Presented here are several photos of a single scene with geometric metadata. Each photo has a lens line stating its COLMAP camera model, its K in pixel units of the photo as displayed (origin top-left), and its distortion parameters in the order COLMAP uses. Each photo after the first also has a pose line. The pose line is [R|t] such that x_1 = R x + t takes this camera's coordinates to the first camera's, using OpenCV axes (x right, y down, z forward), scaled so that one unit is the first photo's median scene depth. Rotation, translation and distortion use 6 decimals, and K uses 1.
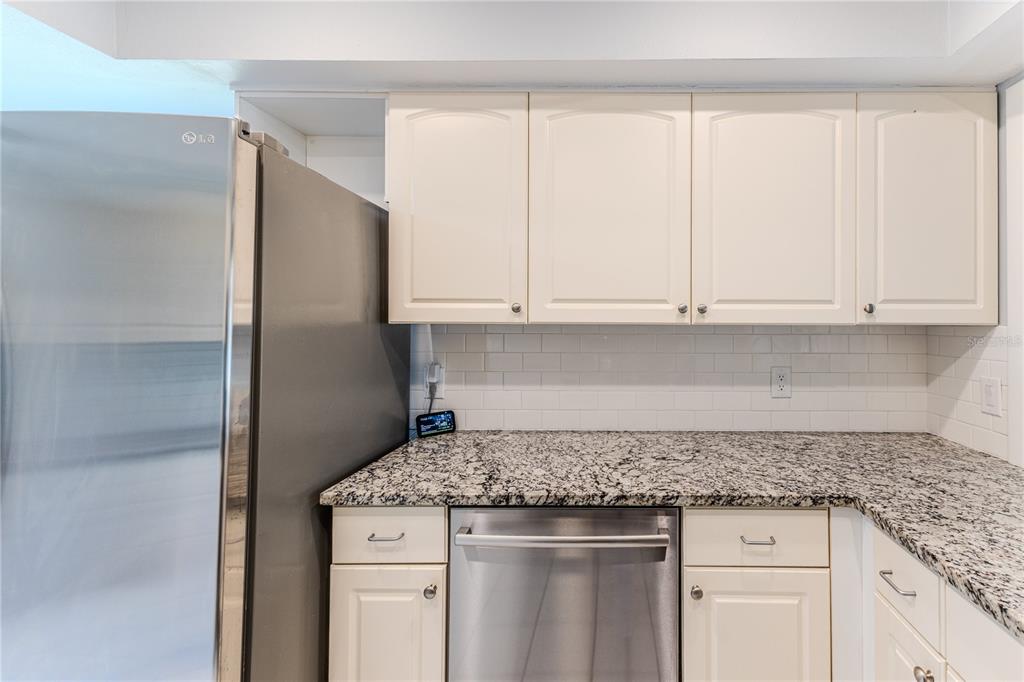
lens RADIAL K [[447.7, 0, 507.4], [0, 447.7, 329.2], [0, 0, 1]] dist [0.002722, -0.000137]
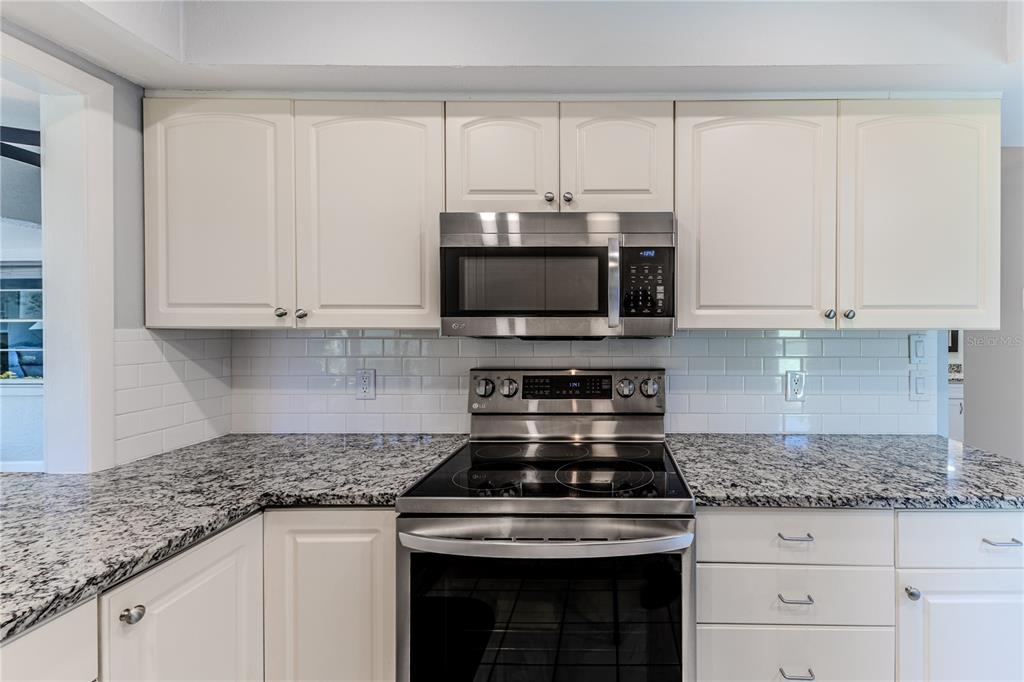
lens RADIAL K [[436.7, 0, 606.1], [0, 436.7, 336.0], [0, 0, 1]] dist [0.022059, -0.008397]
pose [[0.999997, -0.000478, 0.002479, 0.501265], [0.000464, 0.999984, 0.005681, 0.000015], [-0.002482, -0.005680, 0.999981, 0.001822]]
